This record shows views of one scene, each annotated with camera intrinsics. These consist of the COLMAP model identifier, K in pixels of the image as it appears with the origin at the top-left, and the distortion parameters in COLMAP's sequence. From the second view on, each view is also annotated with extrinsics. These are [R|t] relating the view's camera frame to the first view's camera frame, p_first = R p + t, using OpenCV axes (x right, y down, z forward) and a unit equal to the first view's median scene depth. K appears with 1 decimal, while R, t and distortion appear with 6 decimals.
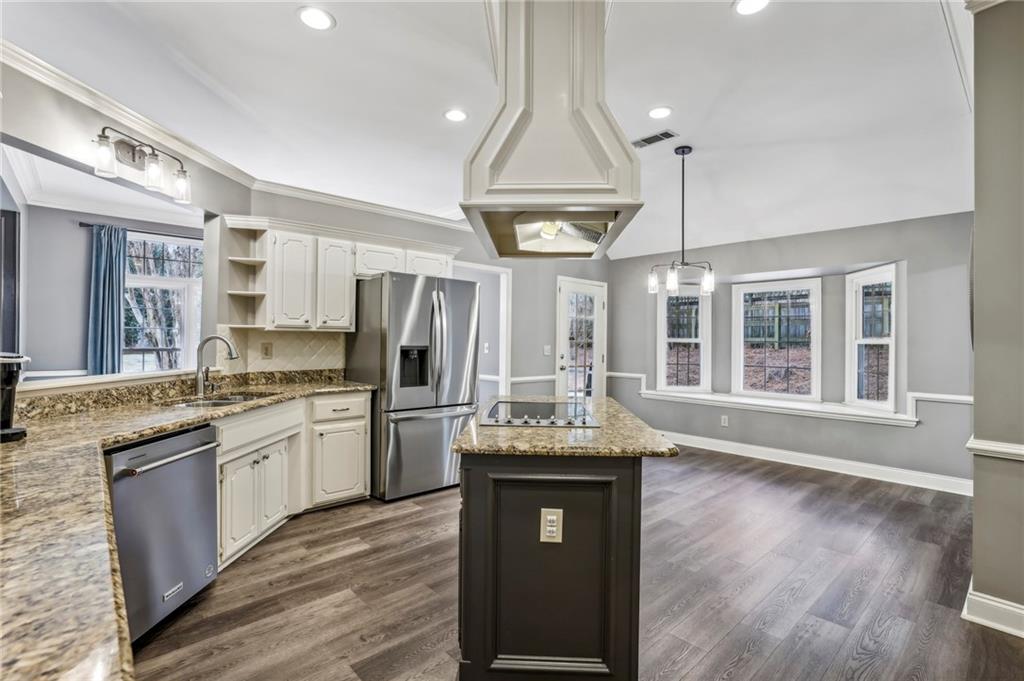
lens RADIAL K [[476.4, 0, 515.6], [0, 476.4, 341.0], [0, 0, 1]] dist [0.000634, 0.000031]
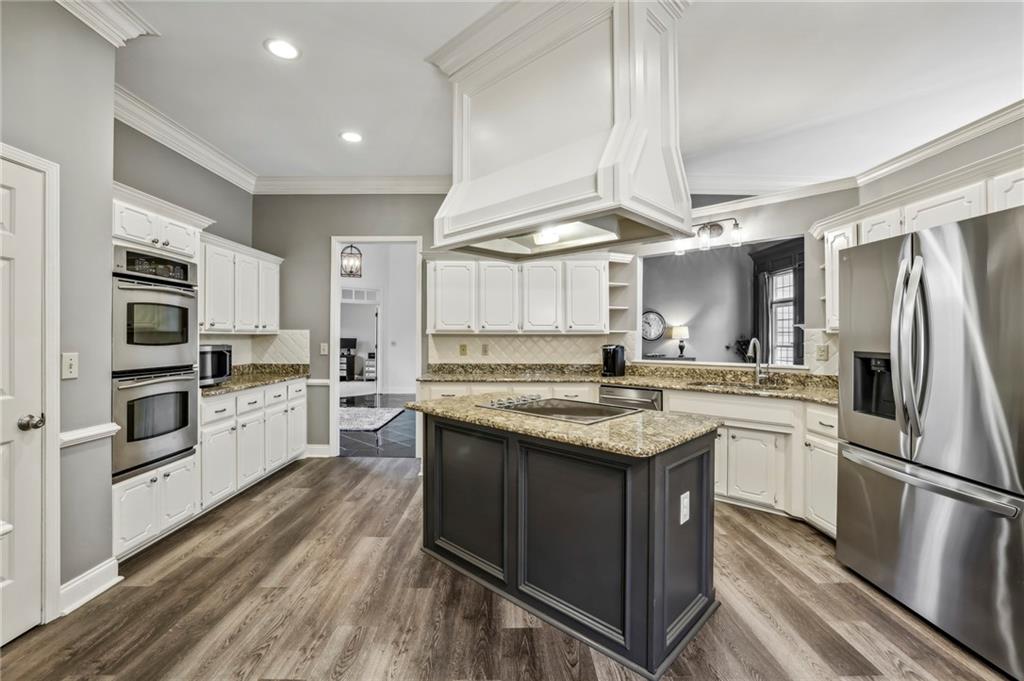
lens RADIAL K [[458.2, 0, 513.7], [0, 458.2, 336.0], [0, 0, 1]] dist [-0.002203, 0.000560]
pose [[-0.658118, -0.015088, -0.752763, 0.635195], [-0.015430, 0.999859, -0.006551, -0.000297], [0.752757, 0.007304, -0.658258, 1.150512]]
